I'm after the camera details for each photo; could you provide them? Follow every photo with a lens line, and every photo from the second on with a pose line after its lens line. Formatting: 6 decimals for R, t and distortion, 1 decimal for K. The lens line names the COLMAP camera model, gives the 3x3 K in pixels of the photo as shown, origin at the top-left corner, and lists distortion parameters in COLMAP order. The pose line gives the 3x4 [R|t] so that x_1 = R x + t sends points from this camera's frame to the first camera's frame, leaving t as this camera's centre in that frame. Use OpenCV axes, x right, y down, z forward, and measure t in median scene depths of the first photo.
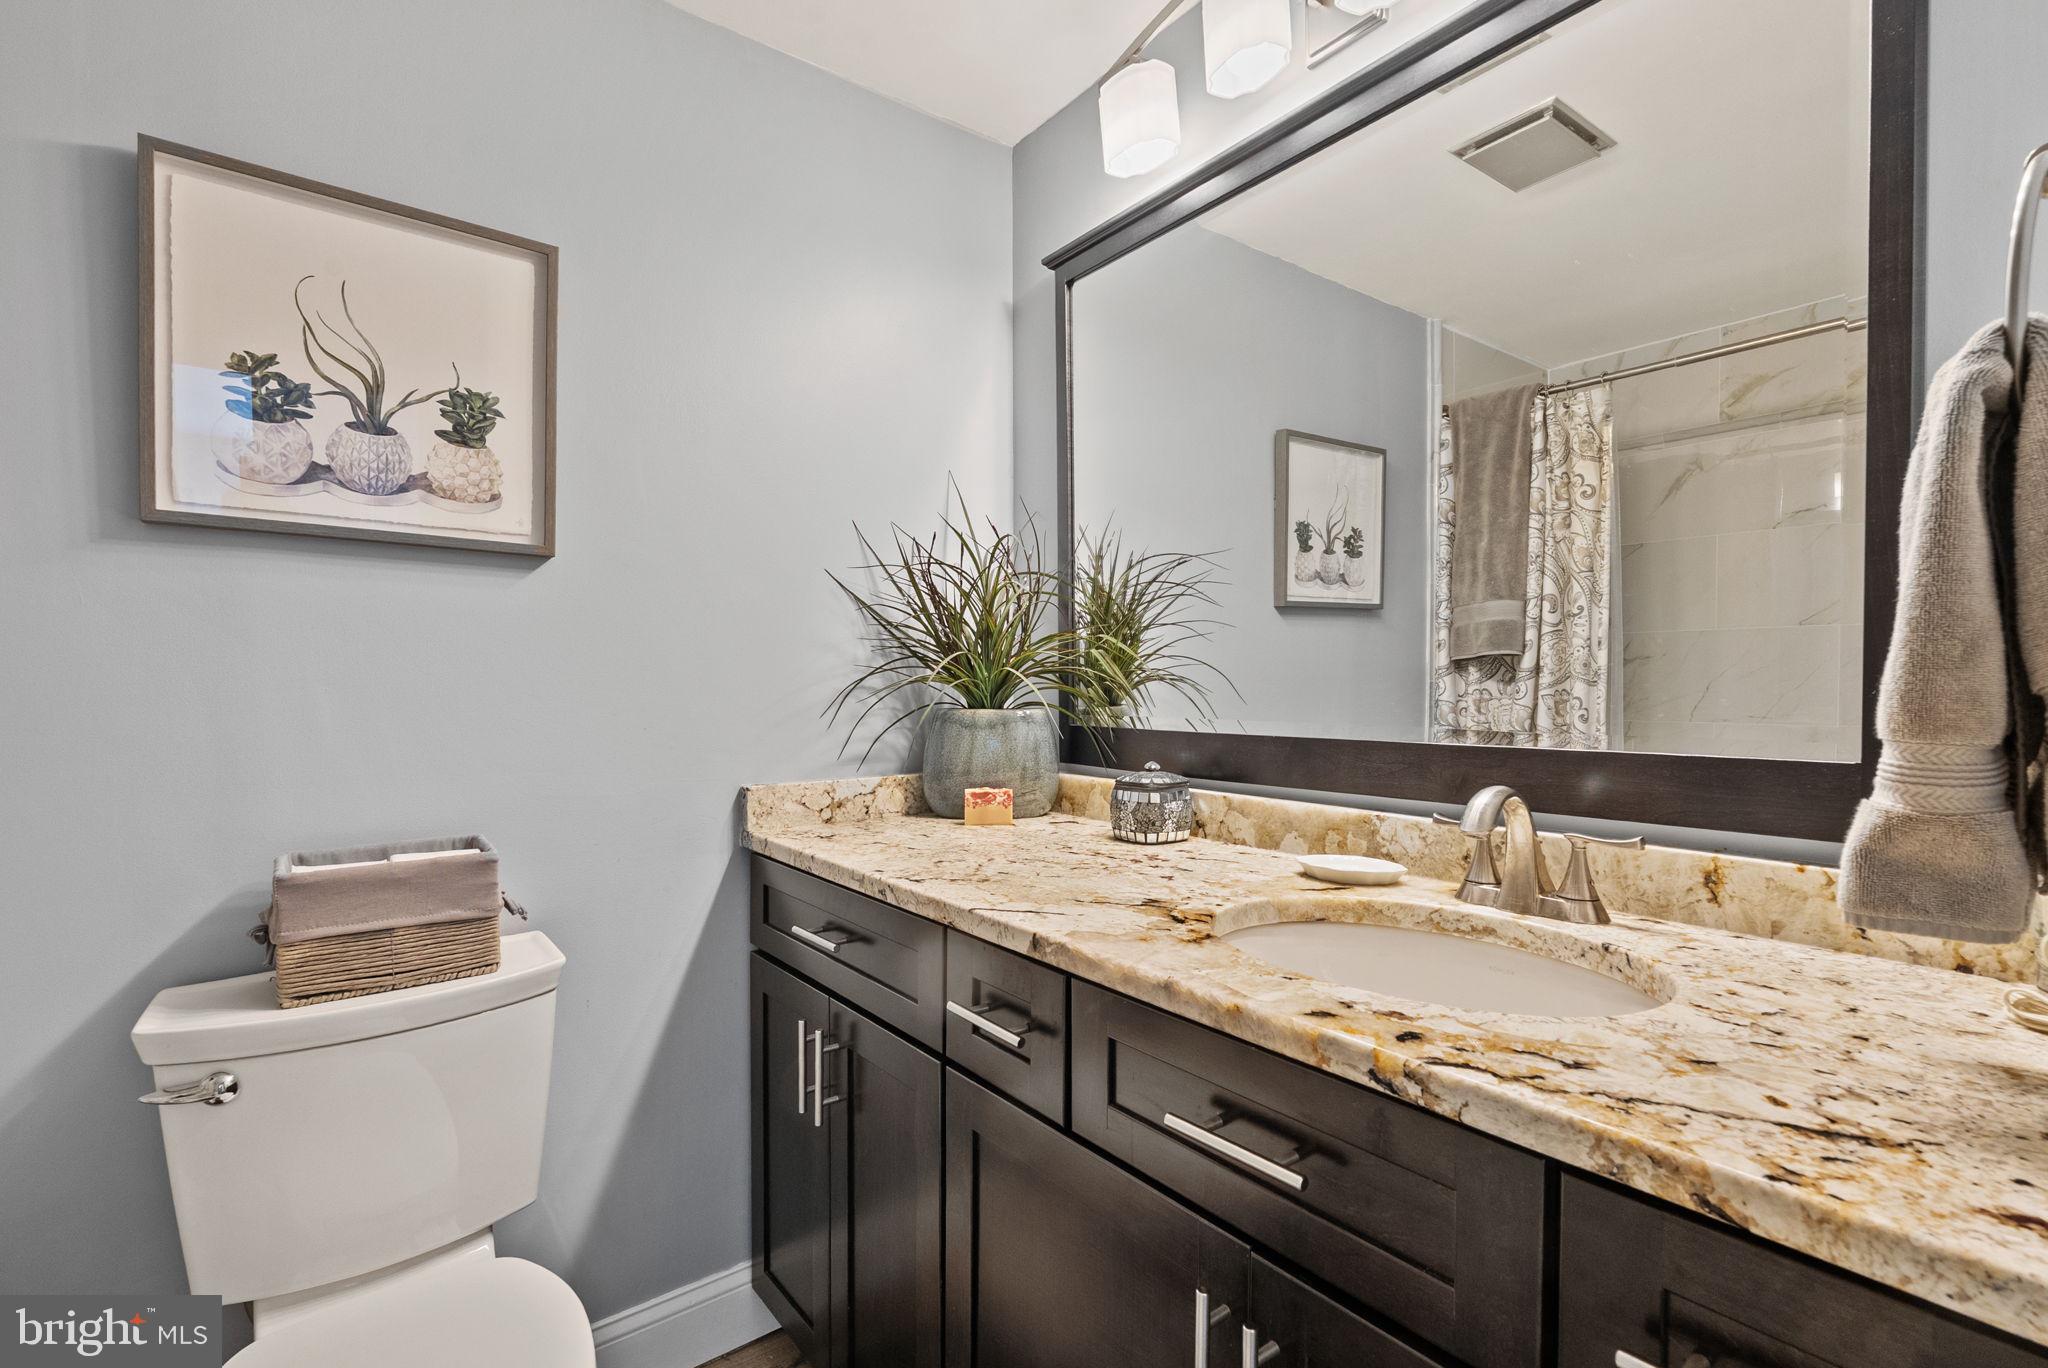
lens RADIAL K [[918.2, 0, 1016.9], [0, 918.2, 713.9], [0, 0, 1]] dist [-0.001093, 0.000418]
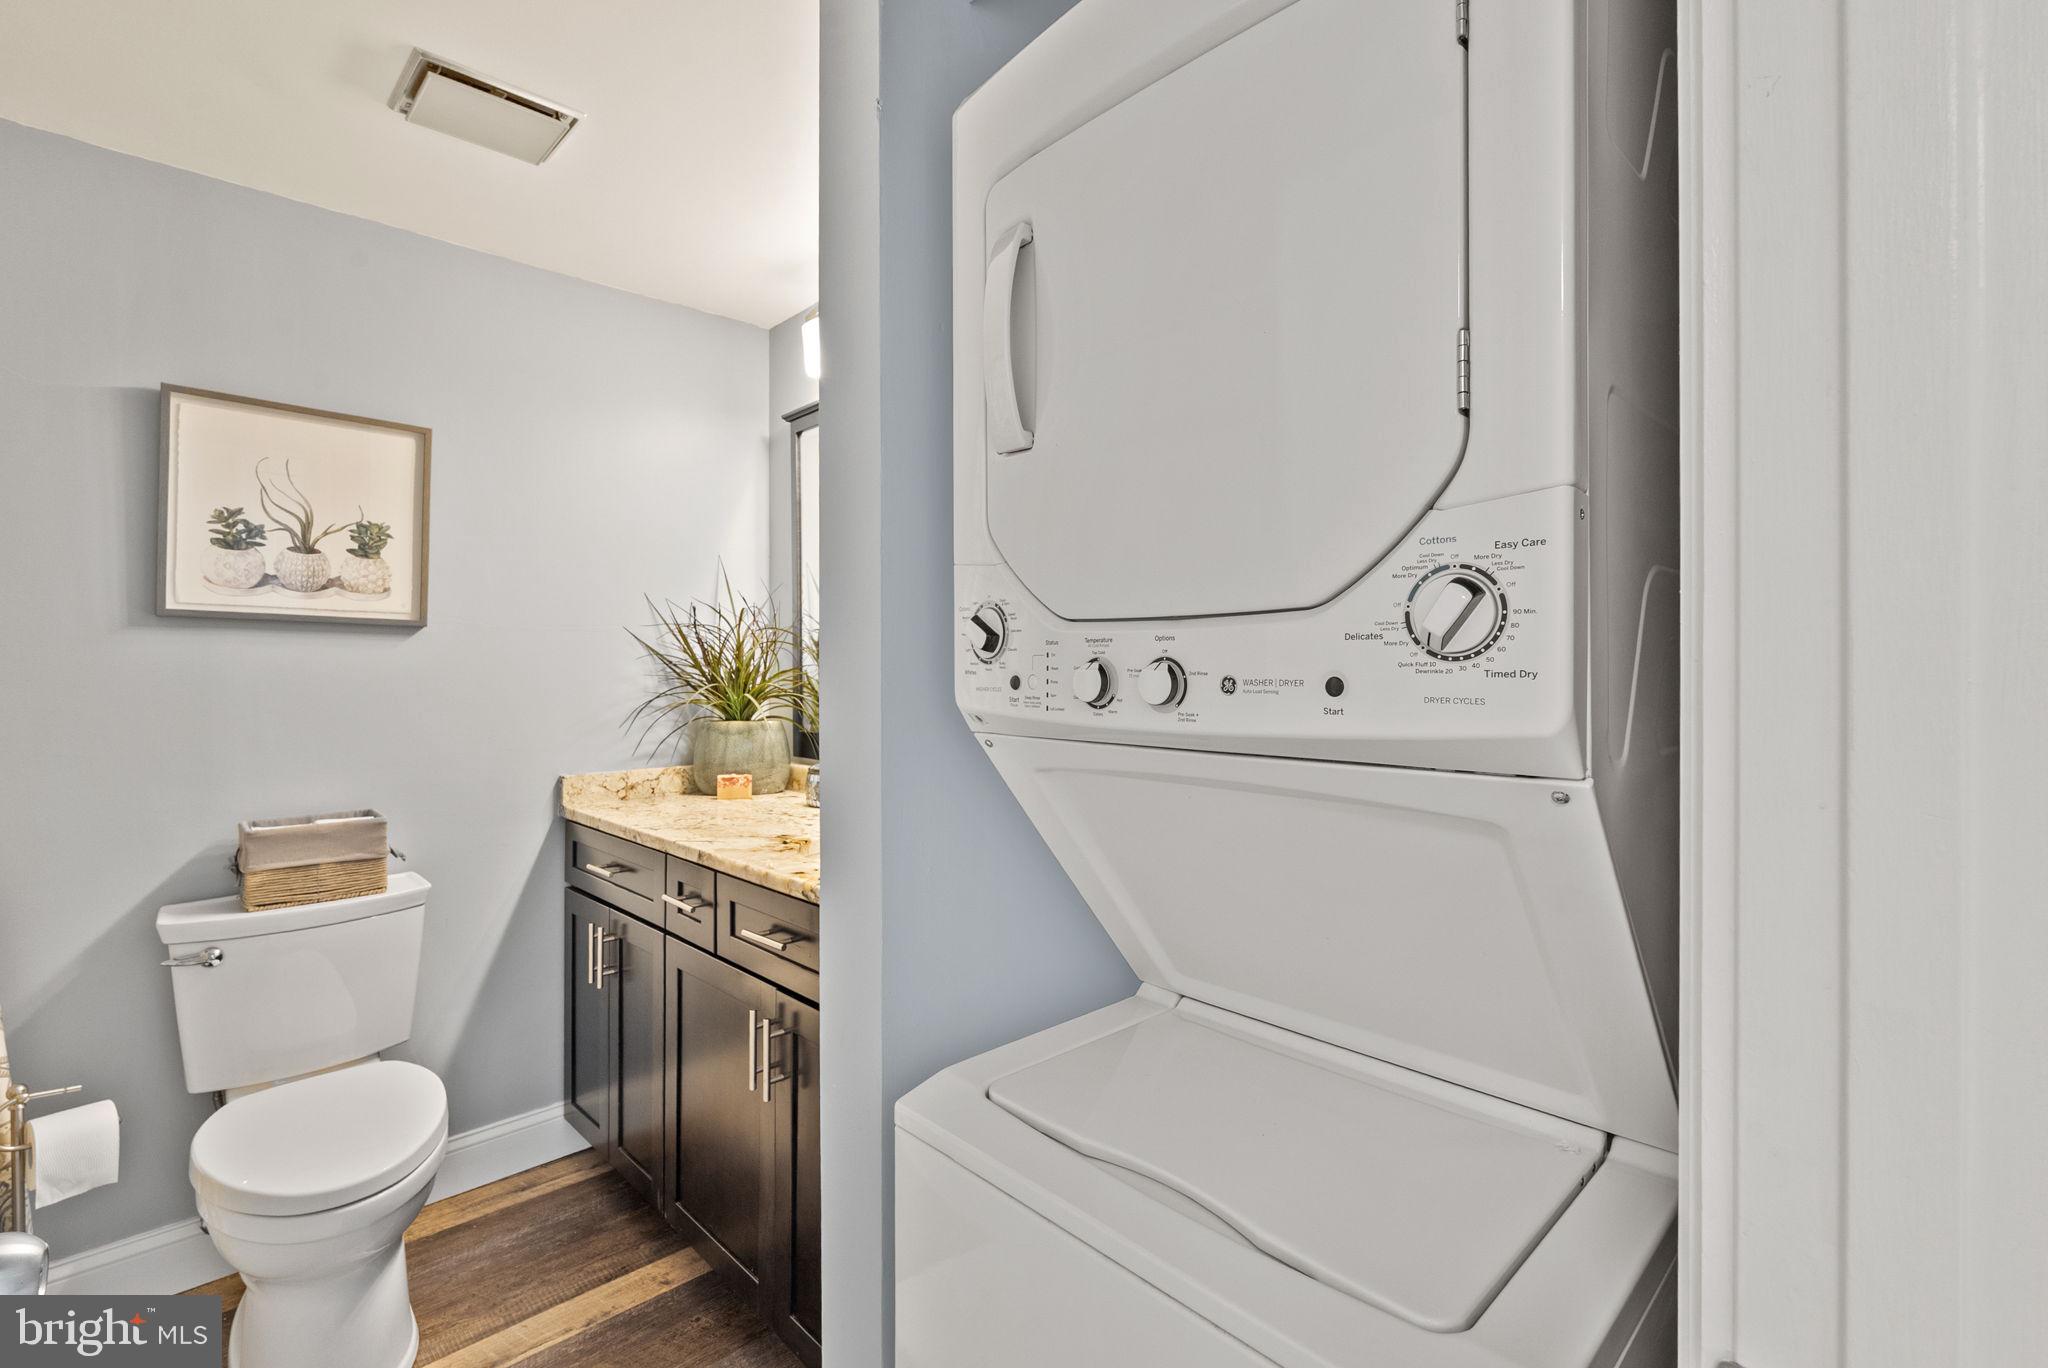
lens RADIAL K [[912.7, 0, 1026.1], [0, 912.7, 678.4], [0, 0, 1]] dist [-0.003174, 0.000194]
pose [[0.992993, -0.001414, 0.118166, 0.329629], [0.004727, 0.999604, -0.027757, -0.039894], [-0.118080, 0.028121, 0.992606, -0.665862]]
